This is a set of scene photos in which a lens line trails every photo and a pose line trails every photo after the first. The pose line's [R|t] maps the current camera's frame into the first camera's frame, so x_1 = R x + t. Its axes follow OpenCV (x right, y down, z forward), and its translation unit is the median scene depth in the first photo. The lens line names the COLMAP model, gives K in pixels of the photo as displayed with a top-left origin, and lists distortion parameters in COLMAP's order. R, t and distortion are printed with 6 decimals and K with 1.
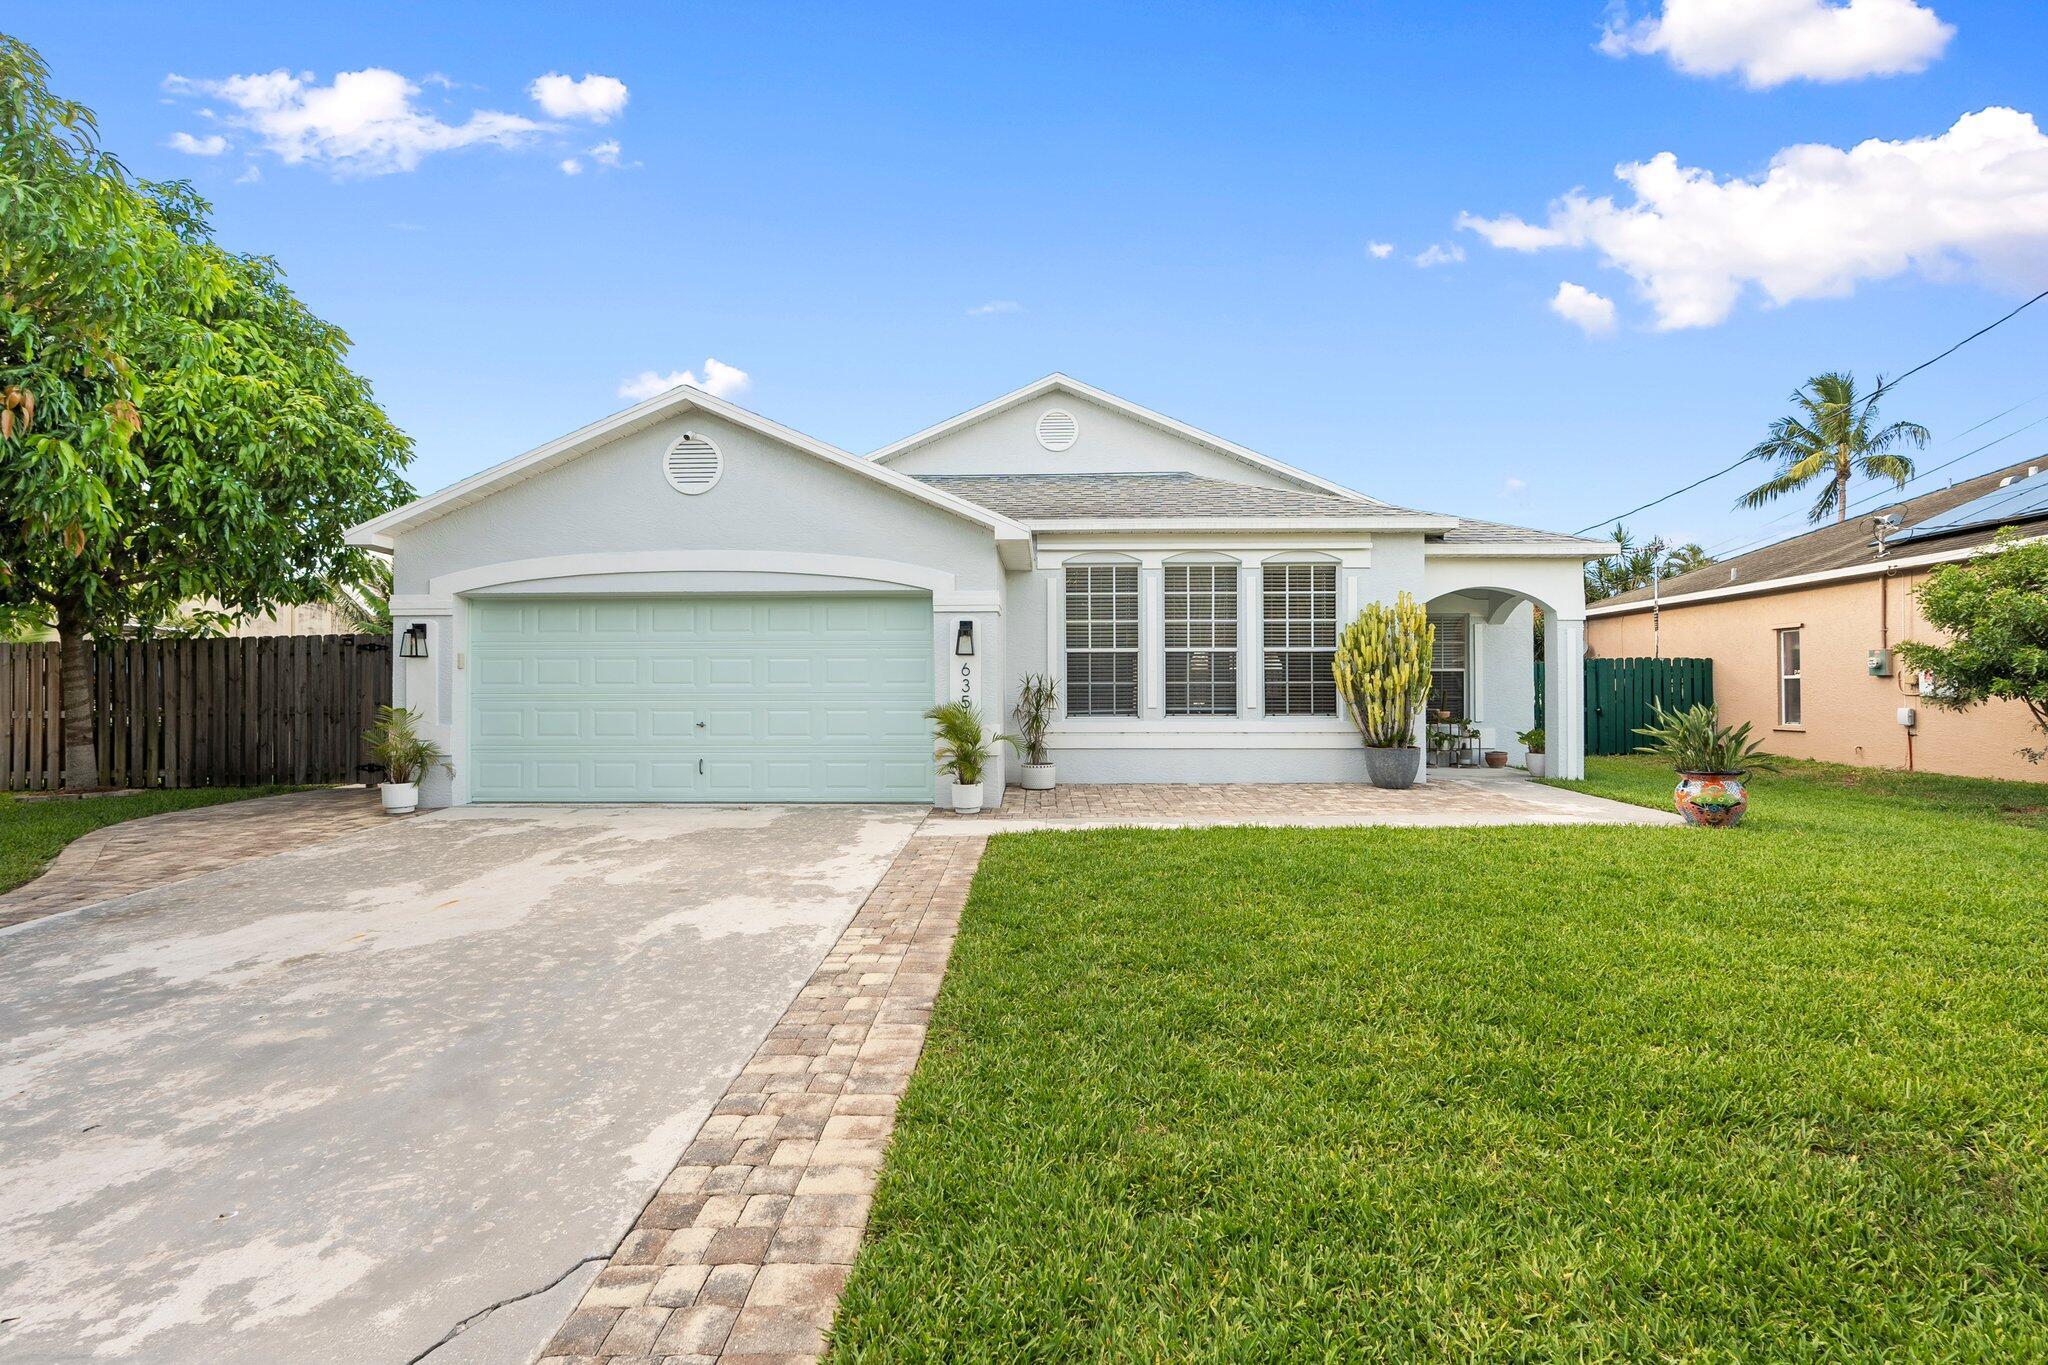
lens RADIAL K [[1014.5, 0, 1019.3], [0, 1014.5, 682.7], [0, 0, 1]] dist [-0.023702, 0.000910]
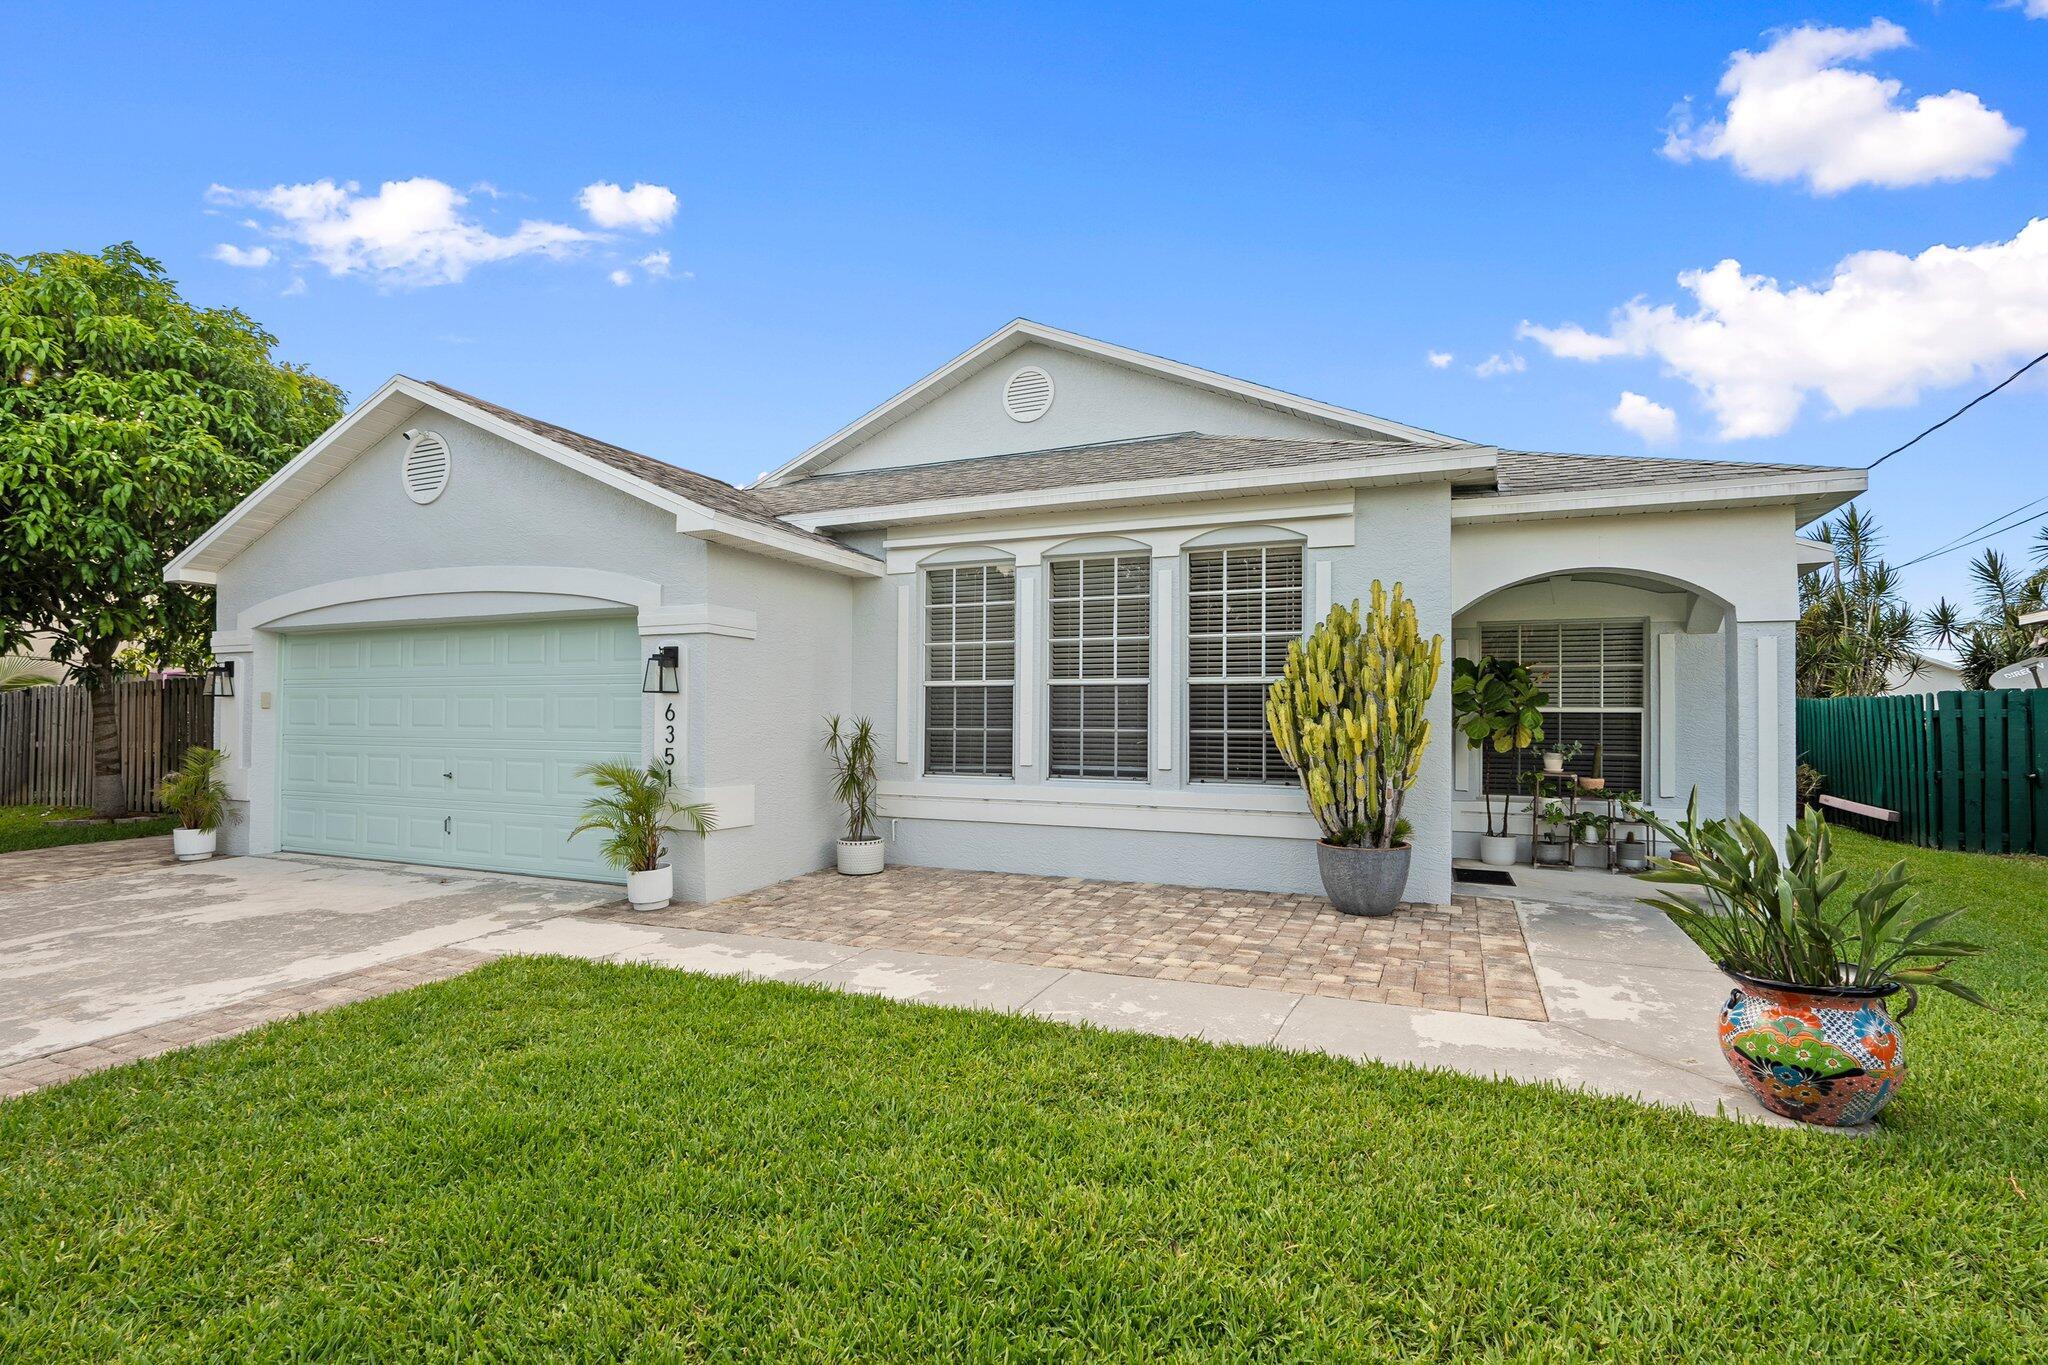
lens RADIAL K [[1014.5, 0, 1025.8], [0, 1014.5, 691.6], [0, 0, 1]] dist [-0.023702, 0.000910]
pose [[0.923401, -0.003428, -0.383821, 0.394986], [-0.003974, 0.999821, -0.018490, -0.013094], [0.383816, 0.018599, 0.923222, 0.358487]]
